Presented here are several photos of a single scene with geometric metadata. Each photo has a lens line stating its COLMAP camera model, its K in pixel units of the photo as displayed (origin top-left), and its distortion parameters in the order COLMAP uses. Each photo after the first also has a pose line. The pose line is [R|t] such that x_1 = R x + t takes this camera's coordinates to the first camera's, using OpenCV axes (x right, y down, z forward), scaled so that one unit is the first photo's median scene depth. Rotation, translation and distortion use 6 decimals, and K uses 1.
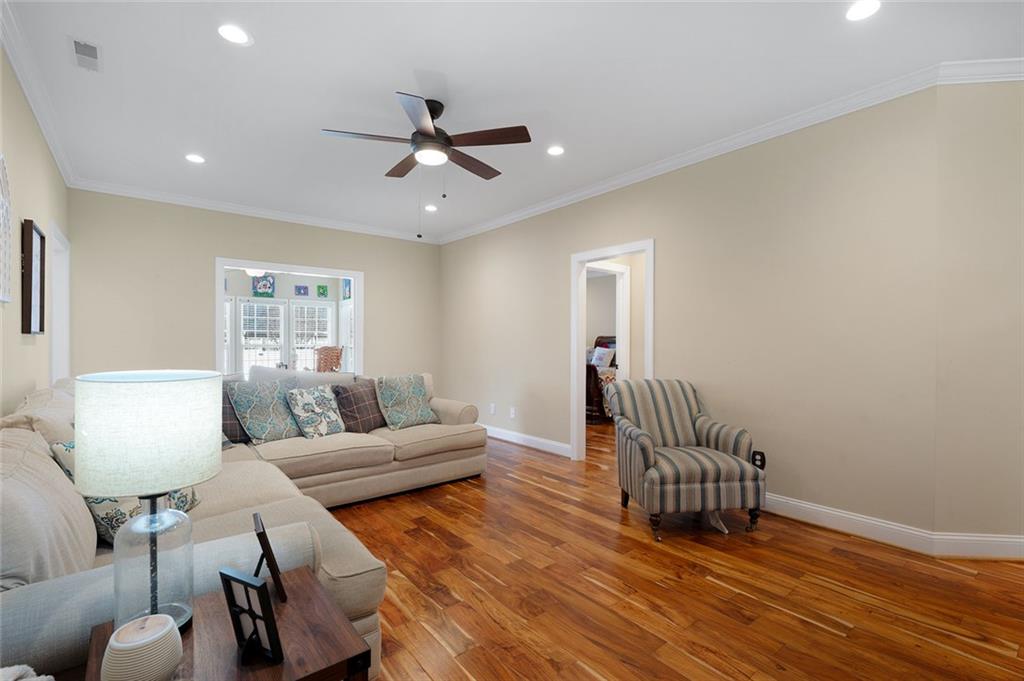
lens RADIAL K [[460.2, 0, 516.2], [0, 460.2, 346.0], [0, 0, 1]] dist [-0.001513, 0.000018]
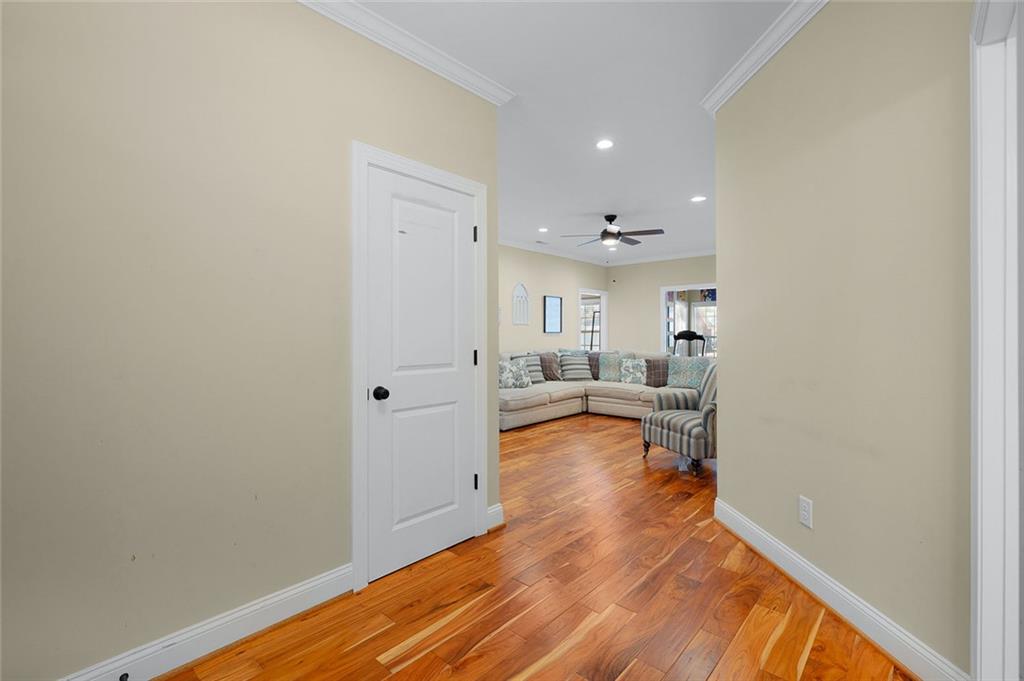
lens RADIAL K [[460.2, 0, 513.6], [0, 460.2, 338.4], [0, 0, 1]] dist [-0.001513, 0.000018]
pose [[0.156862, 0.002800, -0.987617, 1.467869], [-0.000595, 0.999996, 0.002741, 0.001051], [0.987620, 0.000158, 0.156863, 0.232924]]
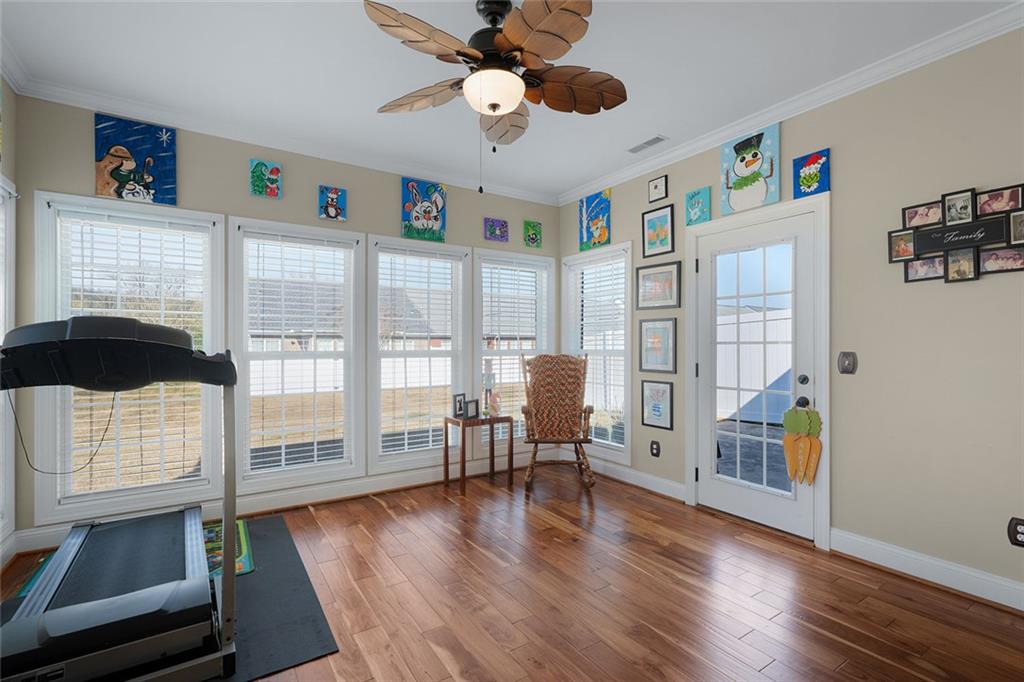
lens RADIAL K [[460.2, 0, 508.5], [0, 460.2, 344.0], [0, 0, 1]] dist [-0.001513, 0.000018]
pose [[0.994660, -0.000036, -0.103203, -1.148661], [-0.000558, 0.999983, -0.005726, -0.020325], [0.103202, 0.005753, 0.994644, 1.571978]]
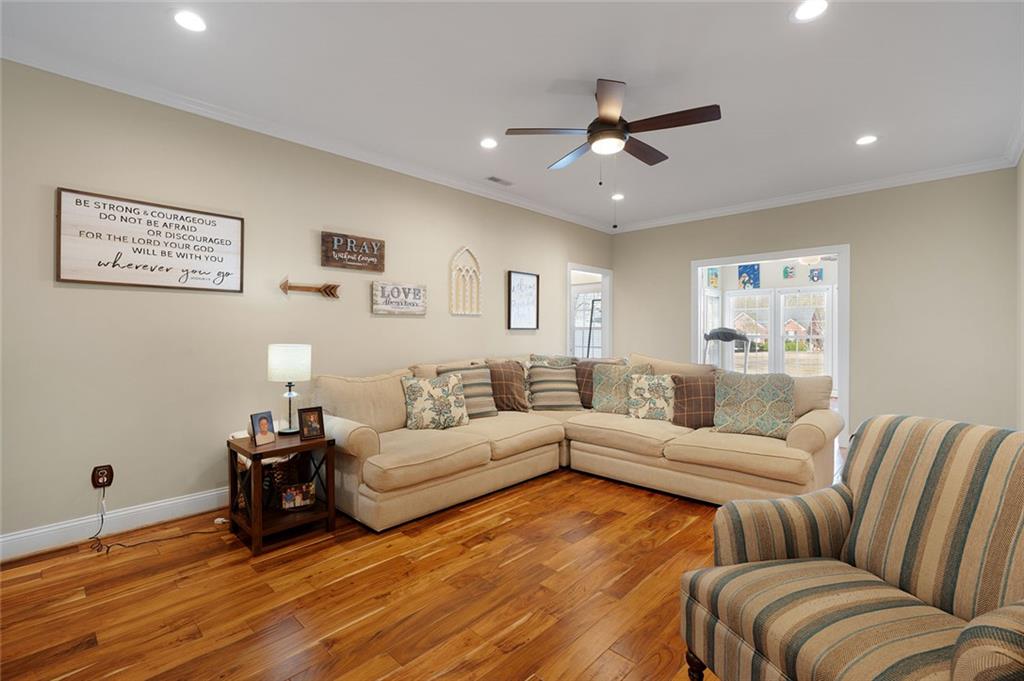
lens RADIAL K [[460.2, 0, 510.9], [0, 460.2, 334.2], [0, 0, 1]] dist [-0.001513, 0.000018]
pose [[0.124179, -0.000021, -0.992260, 0.657439], [-0.007006, 0.999975, -0.000898, -0.003741], [0.992235, 0.007064, 0.124176, 0.576340]]
